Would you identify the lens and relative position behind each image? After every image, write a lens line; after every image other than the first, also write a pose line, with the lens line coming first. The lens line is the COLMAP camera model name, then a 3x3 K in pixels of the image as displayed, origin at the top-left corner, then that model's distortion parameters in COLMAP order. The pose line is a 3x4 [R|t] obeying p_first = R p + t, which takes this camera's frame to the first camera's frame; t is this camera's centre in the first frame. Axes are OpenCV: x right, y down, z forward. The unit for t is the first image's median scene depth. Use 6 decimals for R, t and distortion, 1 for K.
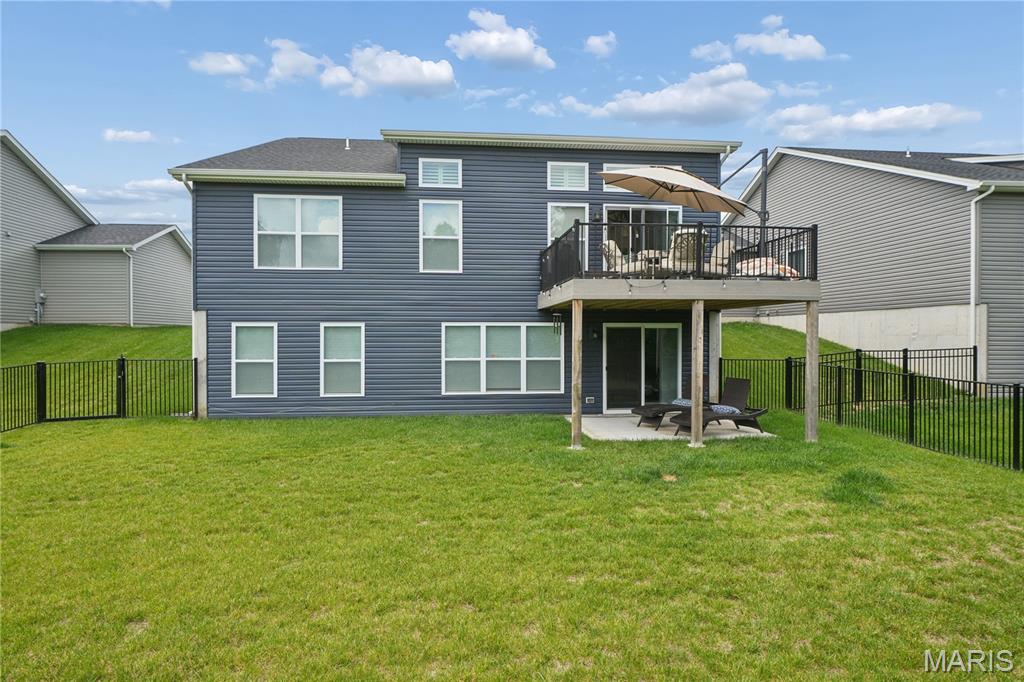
lens RADIAL K [[591.8, 0, 512.0], [0, 591.8, 341.0], [0, 0, 1]] dist [0.000517, -0.000569]
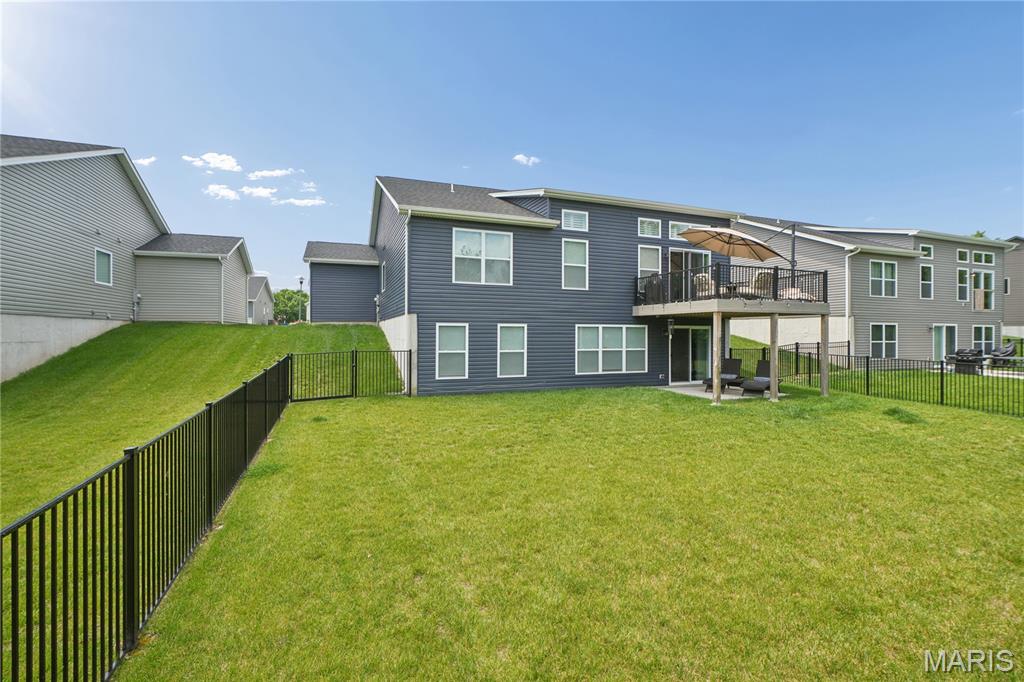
lens RADIAL K [[470.0, 0, 512.0], [0, 470.0, 341.0], [0, 0, 1]] dist [-0.009824, 0.000211]
pose [[0.965847, 0.000268, 0.259111, -0.560264], [-0.002019, 0.999977, 0.006492, 0.002109], [-0.259103, -0.006793, 0.965826, -0.063774]]
